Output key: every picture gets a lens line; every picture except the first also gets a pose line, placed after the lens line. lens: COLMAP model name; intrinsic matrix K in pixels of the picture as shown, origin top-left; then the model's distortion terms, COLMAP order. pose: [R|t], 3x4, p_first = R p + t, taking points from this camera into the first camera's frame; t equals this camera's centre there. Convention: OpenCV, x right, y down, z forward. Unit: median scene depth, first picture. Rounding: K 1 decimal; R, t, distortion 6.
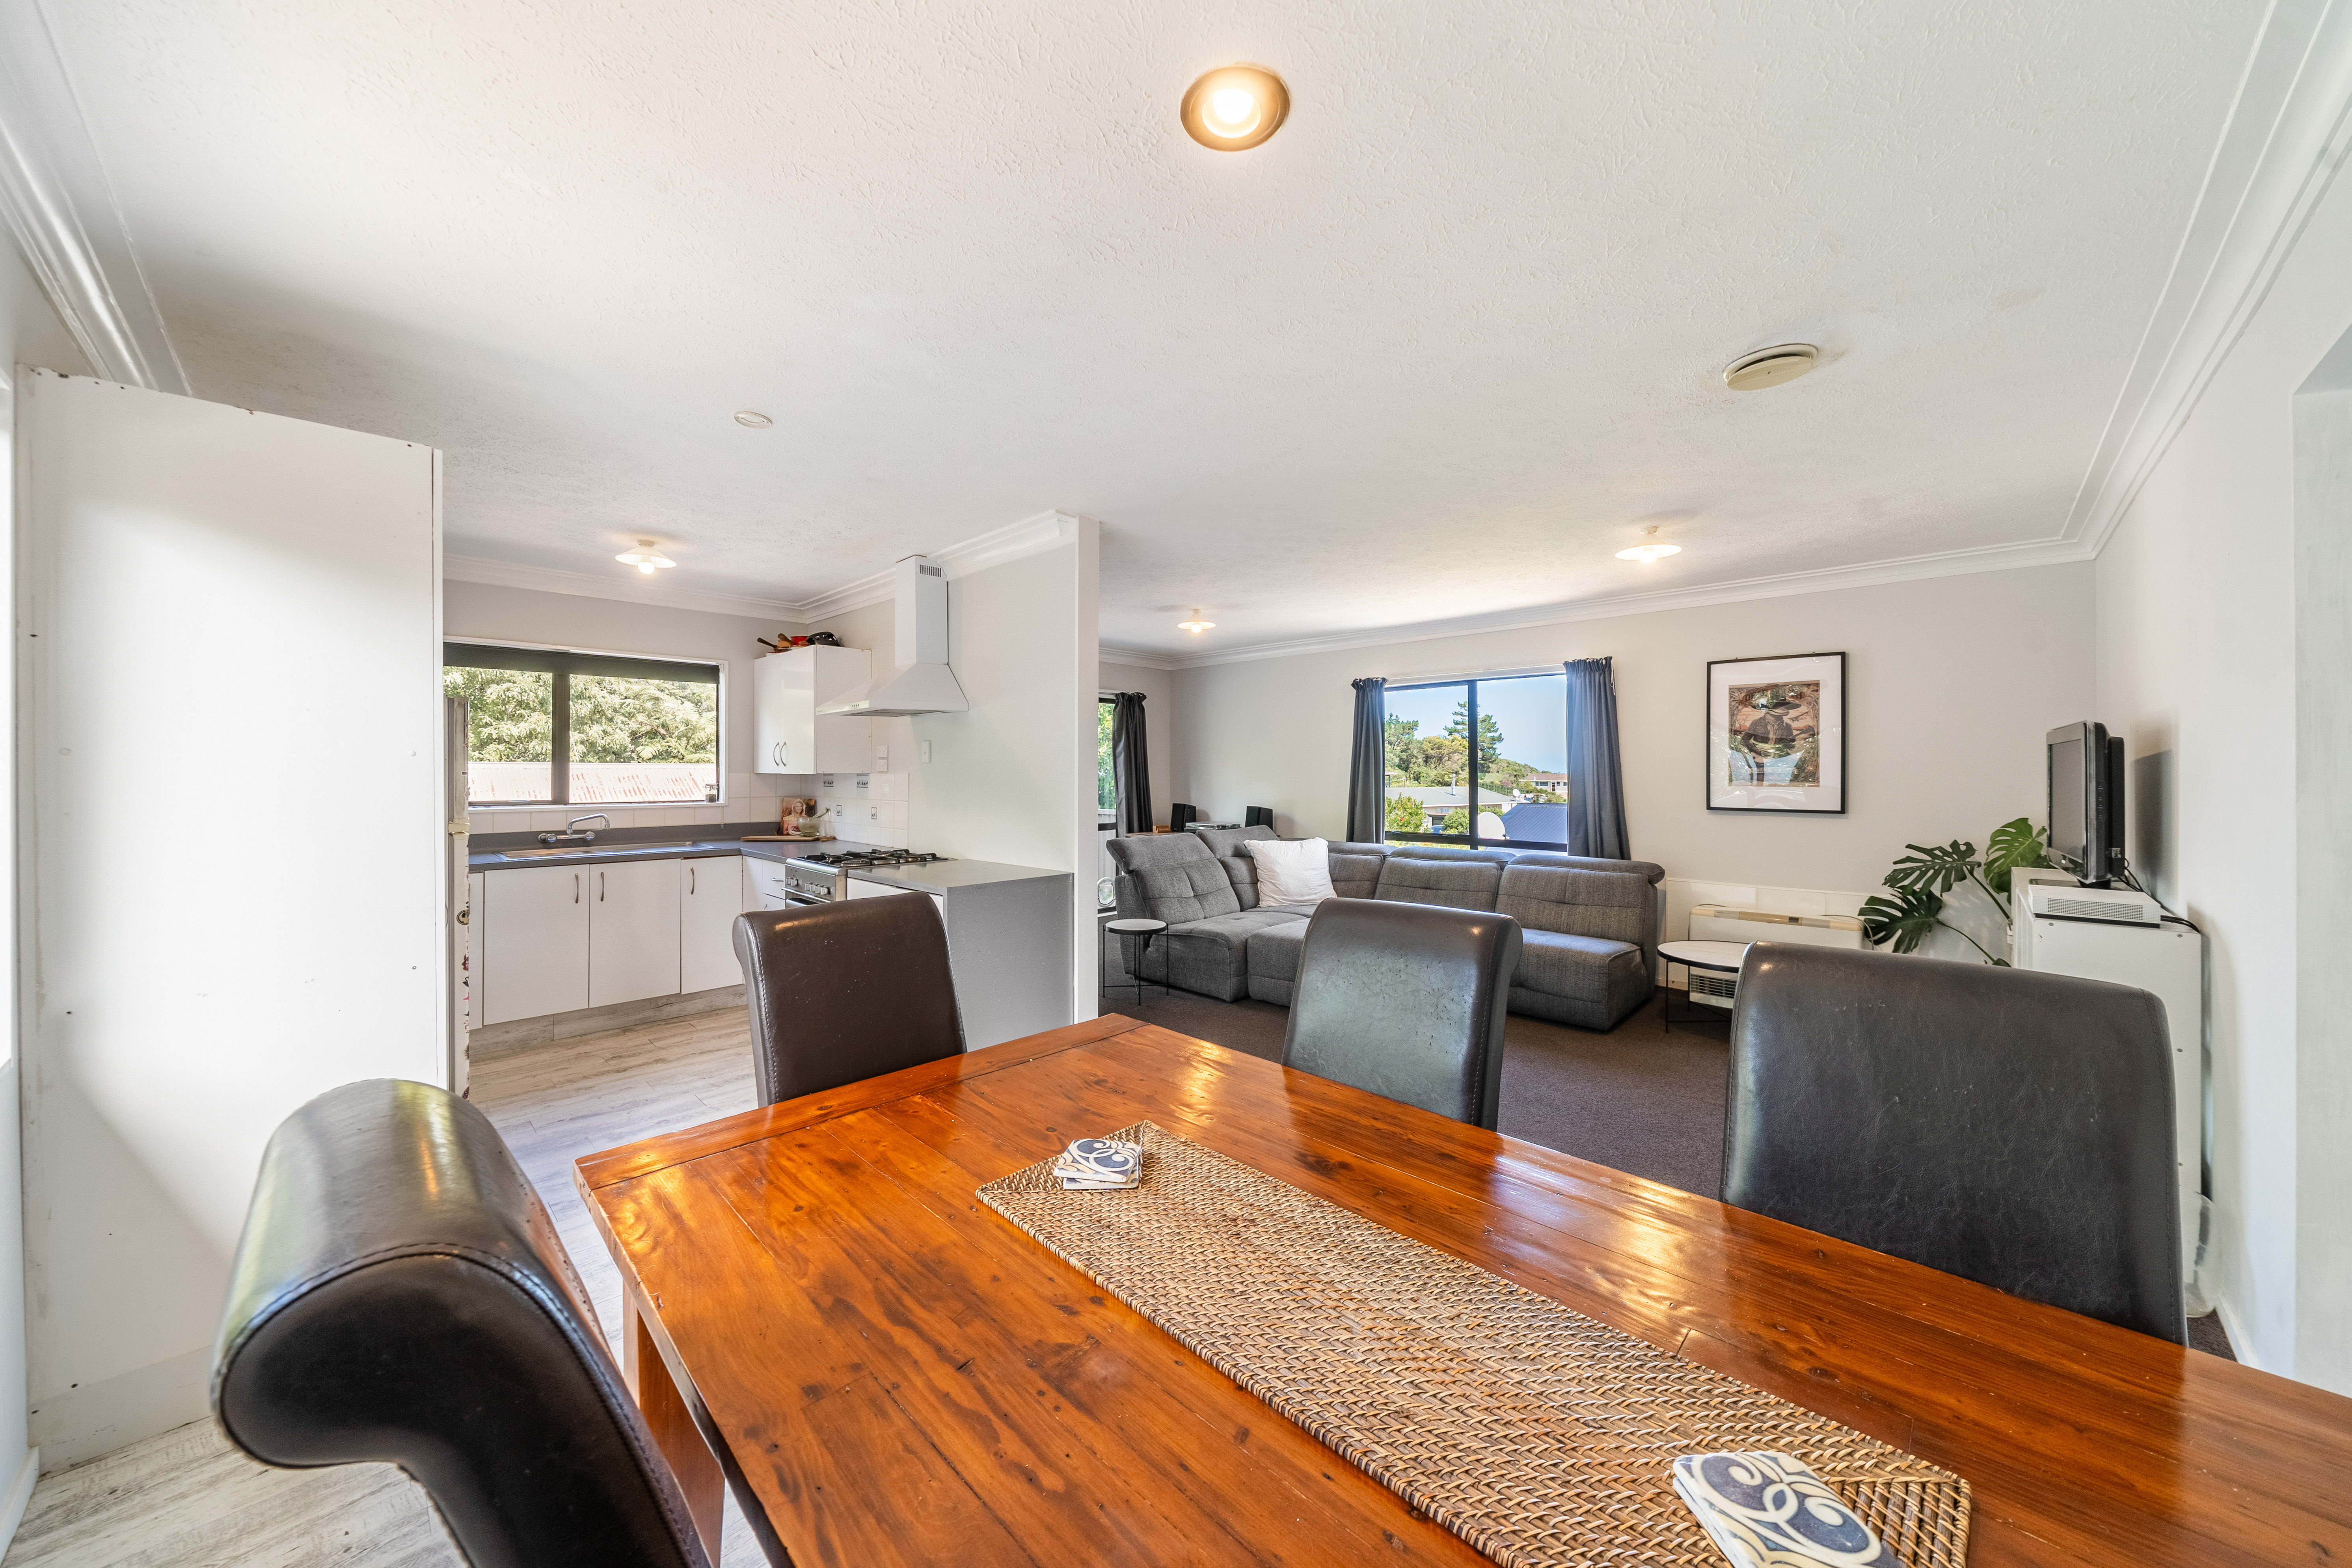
lens RADIAL K [[820.6, 0, 1156.7], [0, 820.6, 767.4], [0, 0, 1]] dist [-0.002594, -0.001072]
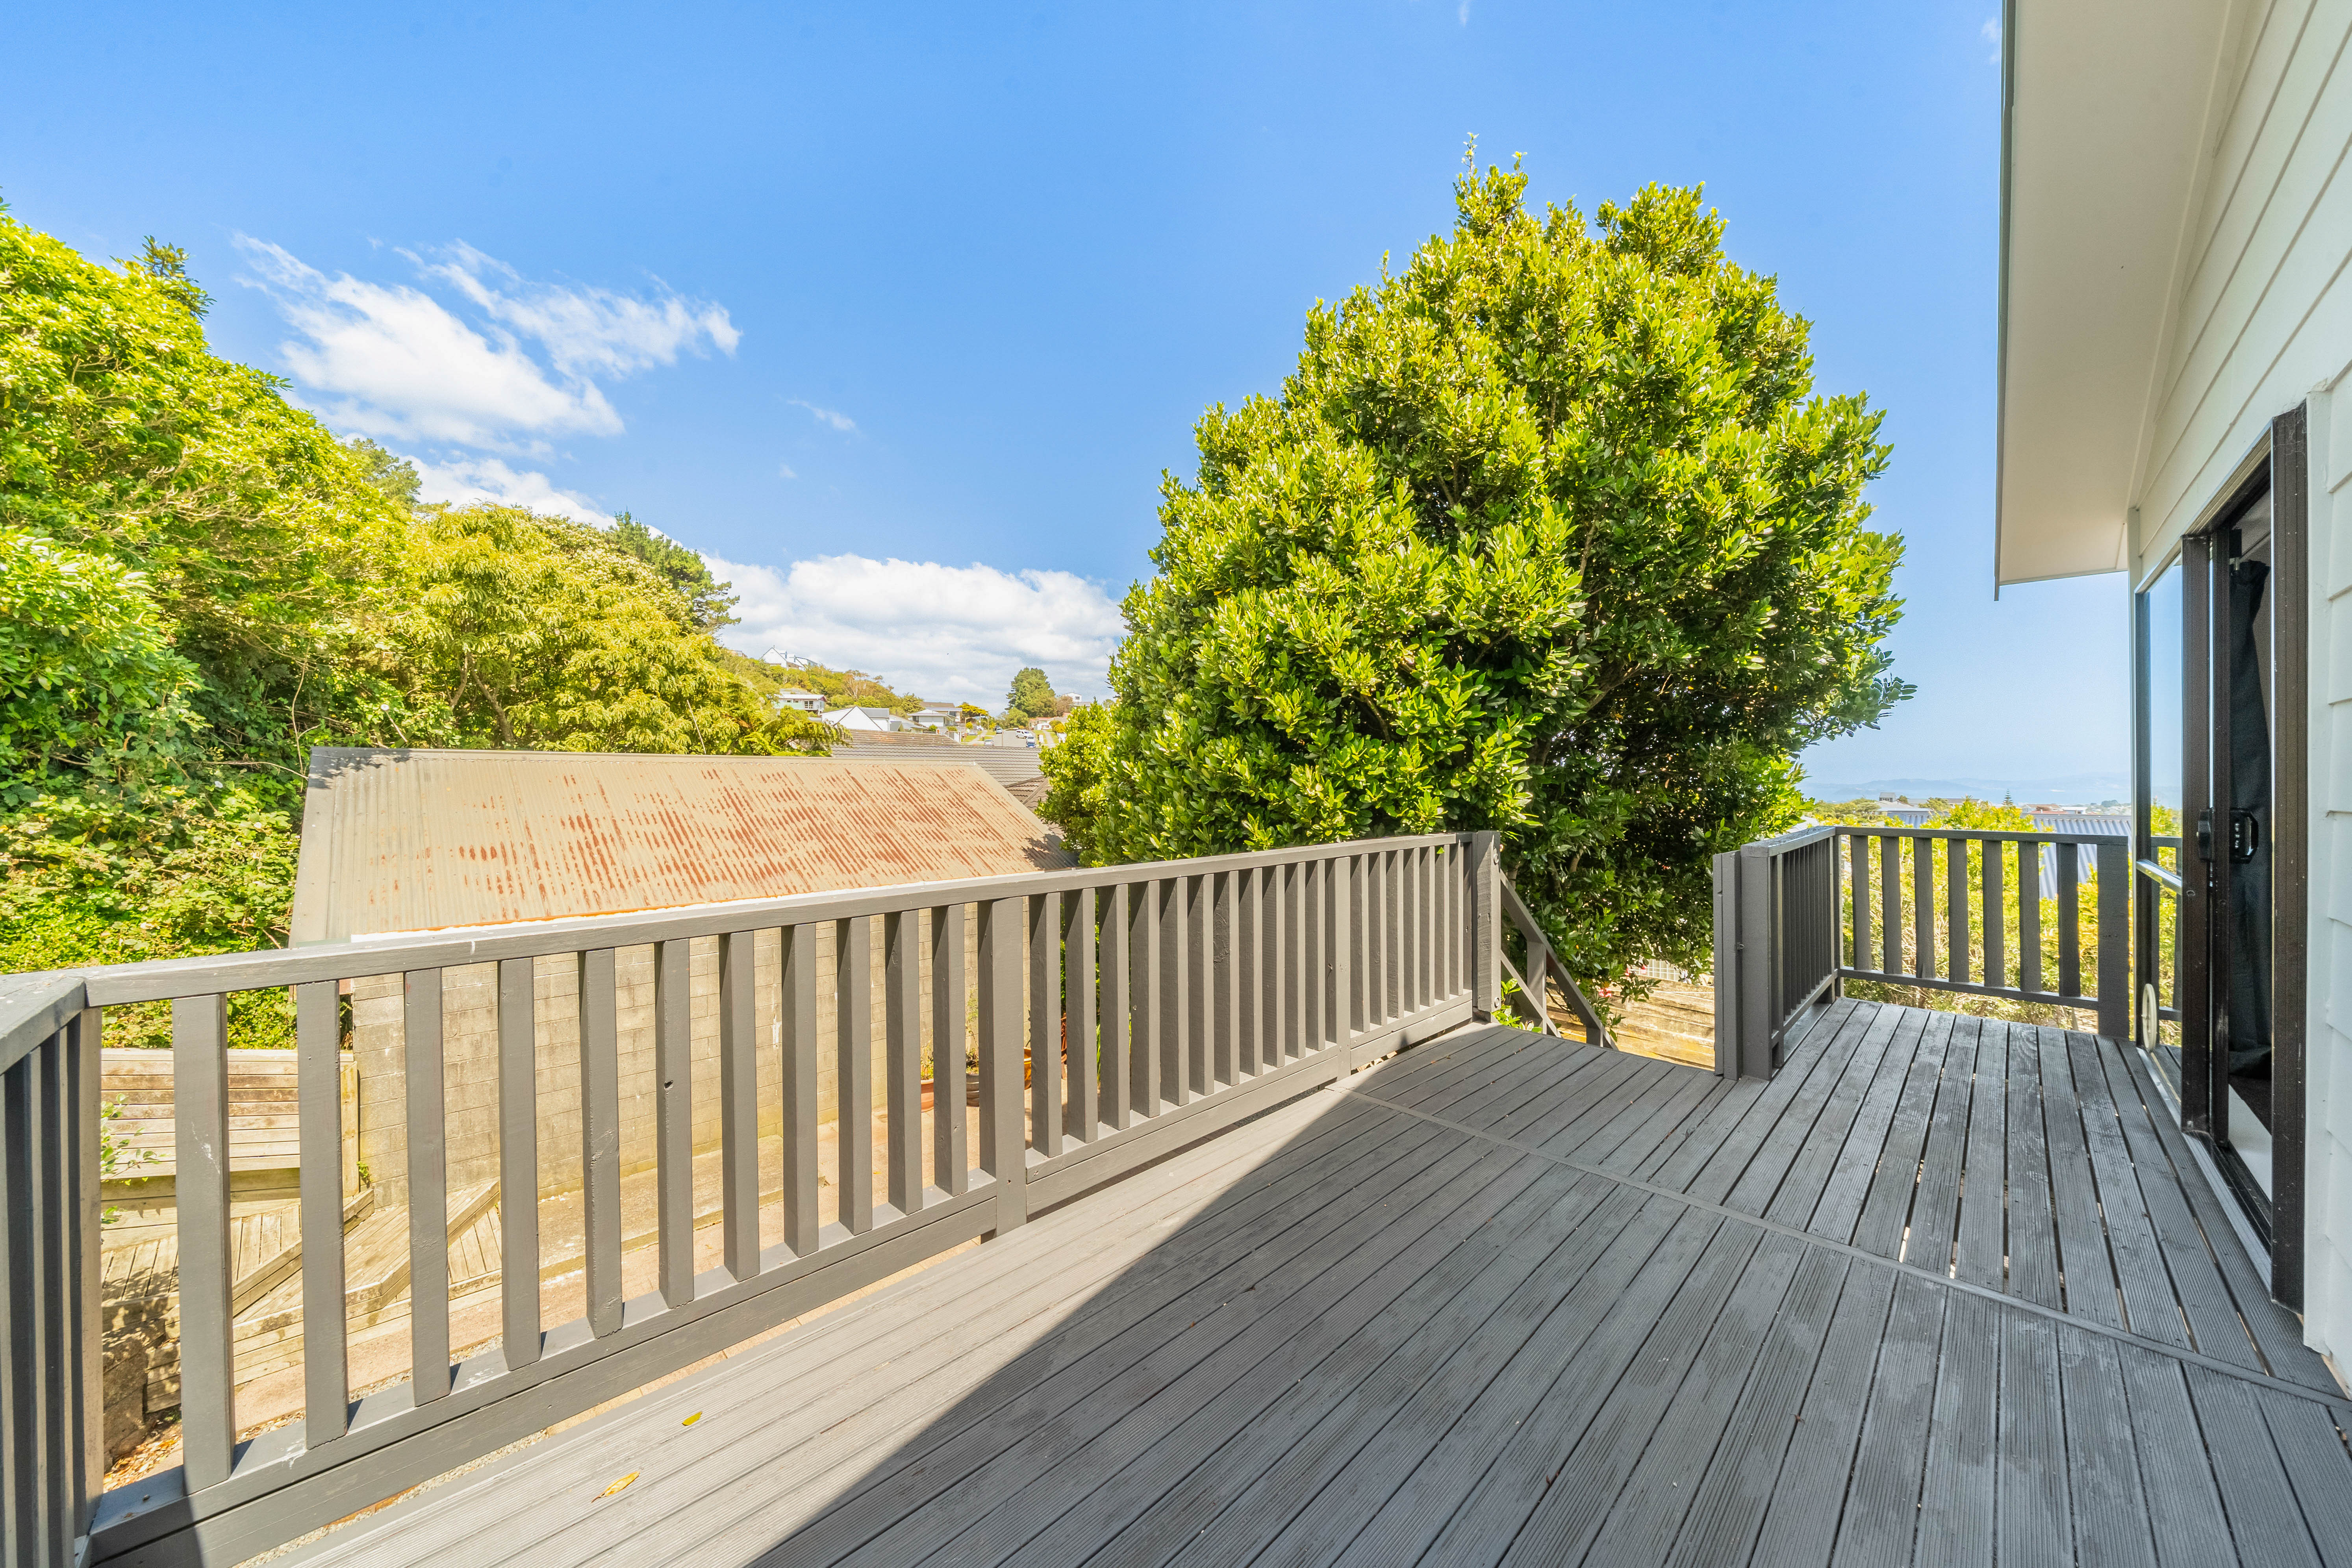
lens RADIAL K [[820.6, 0, 1134.9], [0, 820.6, 788.8], [0, 0, 1]] dist [-0.002594, -0.001072]
pose [[0.999900, 0.001120, -0.014101, -1.161151], [-0.000851, 0.999818, 0.019044, 0.036610], [0.014120, -0.019030, 0.999719, 1.026768]]
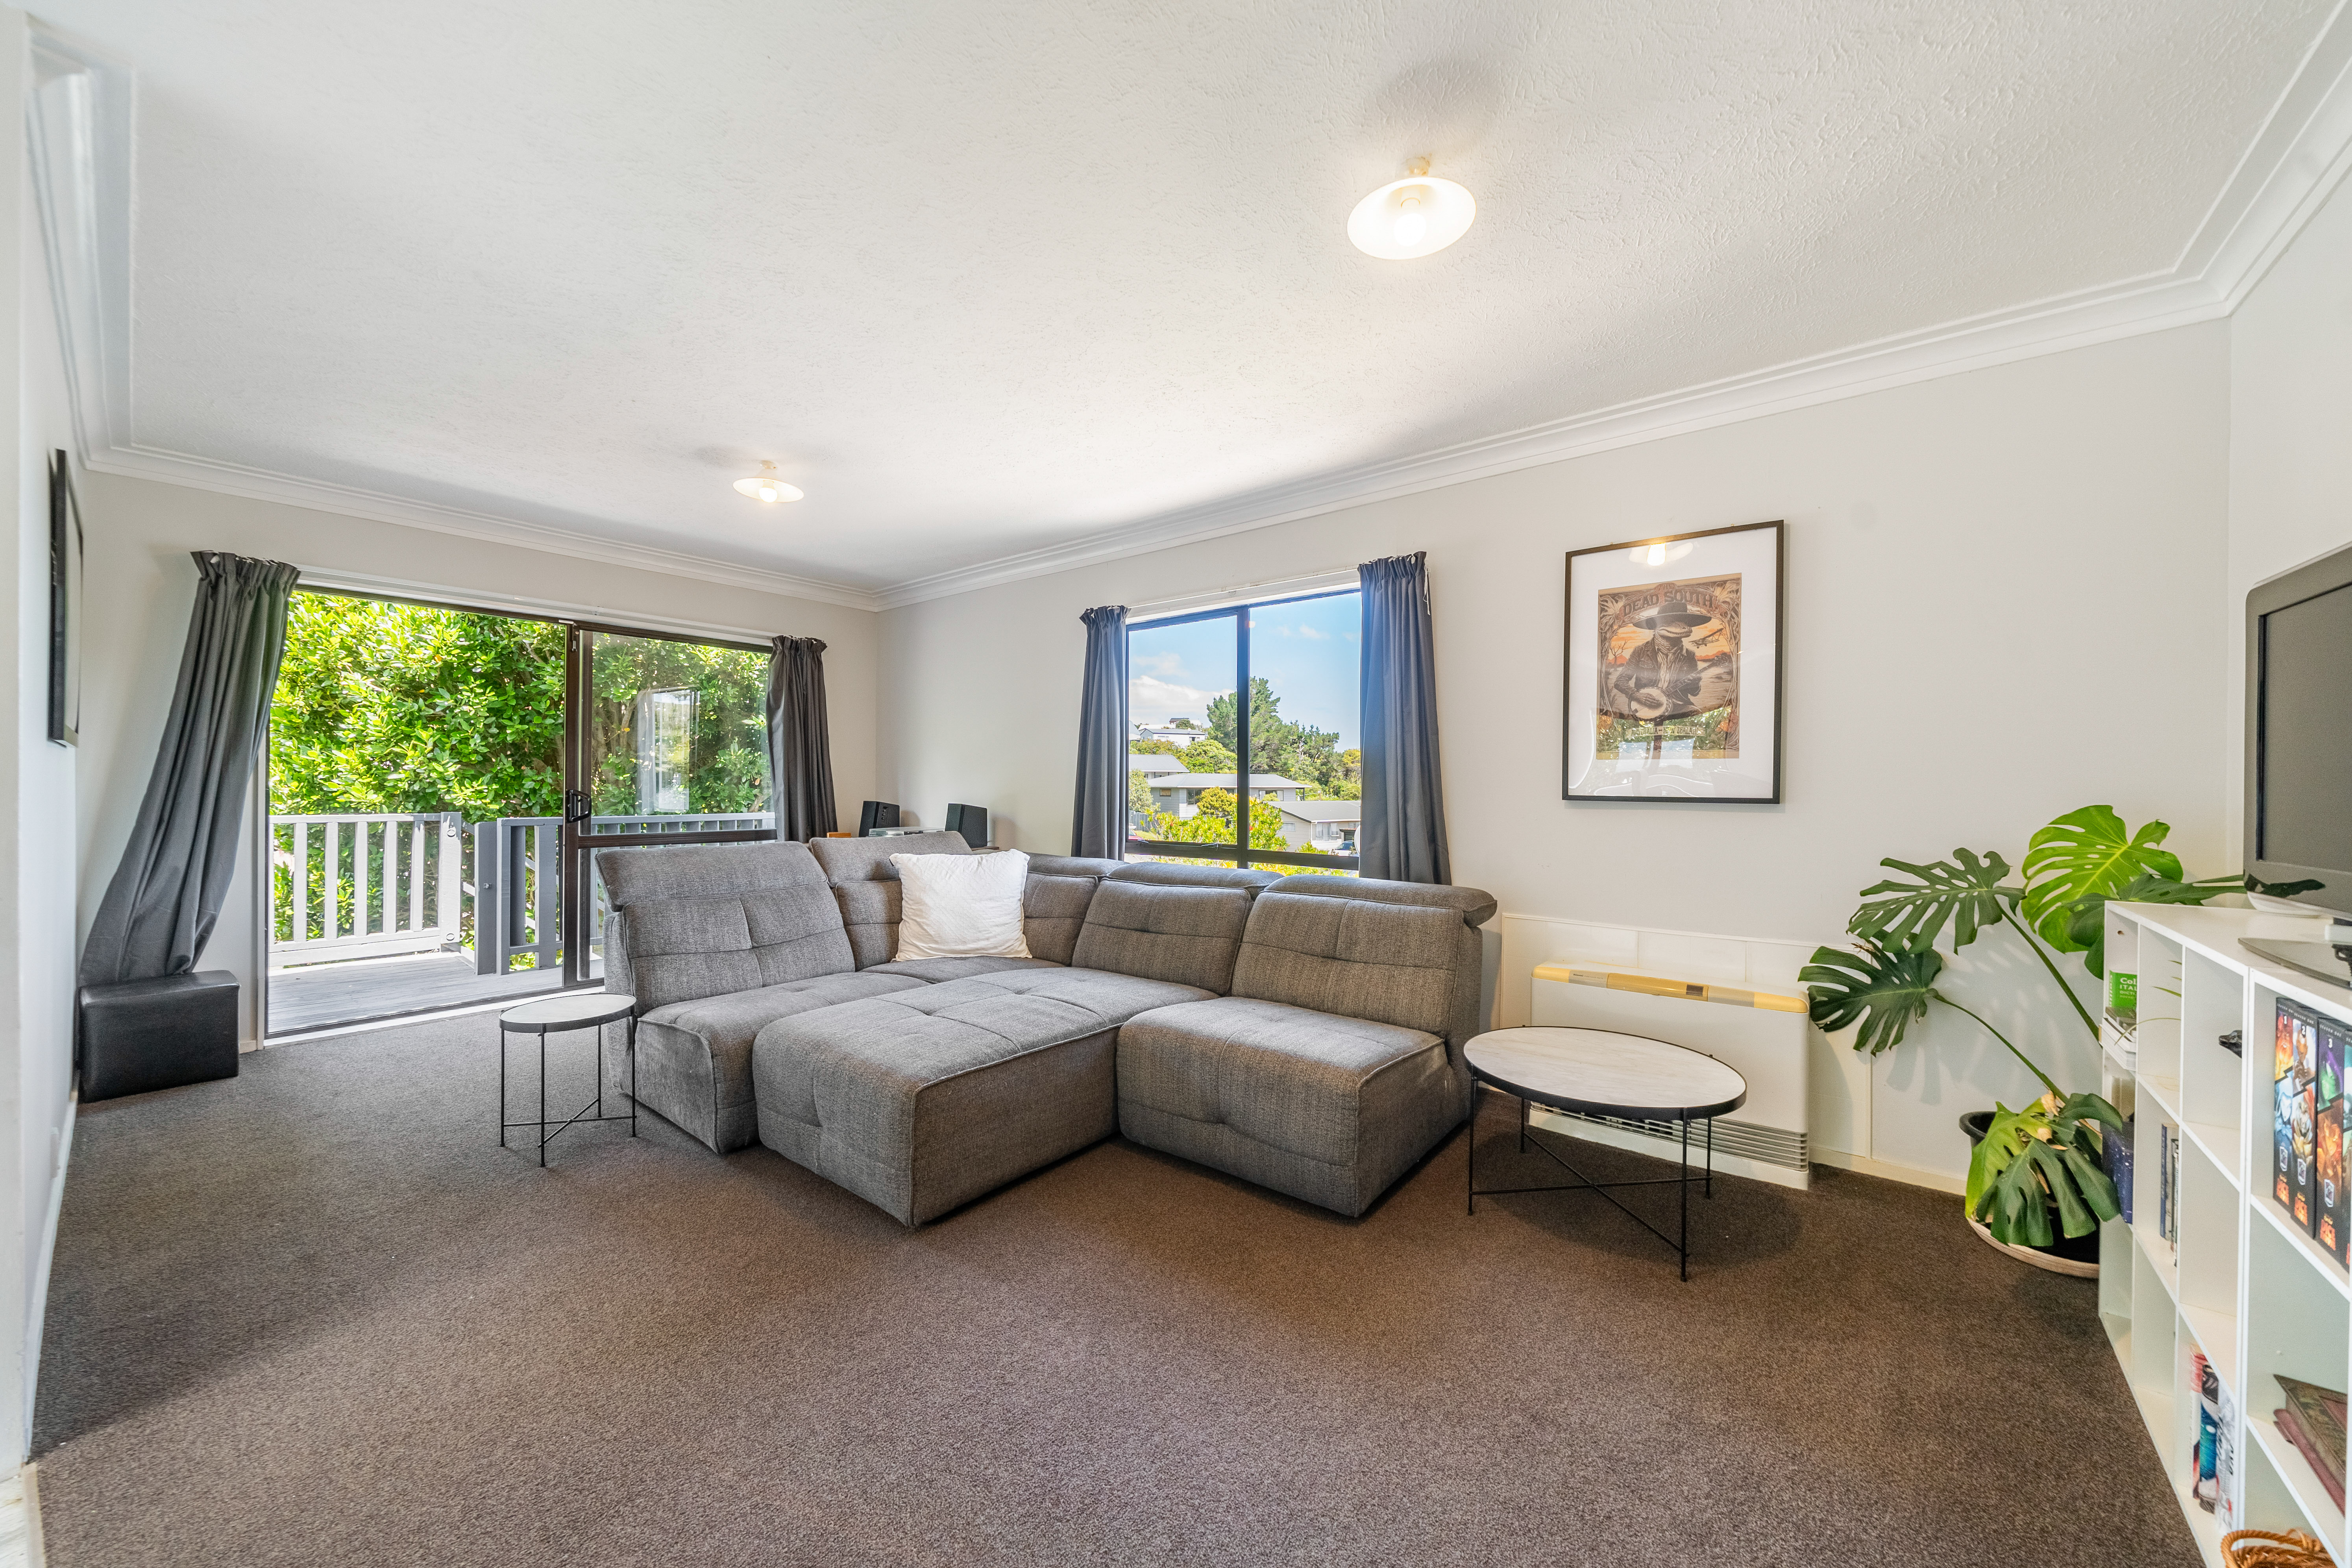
lens RADIAL K [[856.2, 0, 1176.0], [0, 856.2, 786.2], [0, 0, 1]] dist [-0.006963, 0.000217]
pose [[0.993686, 0.008096, 0.111908, 0.326371], [-0.008713, 0.999949, 0.005025, 0.041530], [-0.111862, -0.005969, 0.993706, 0.419363]]
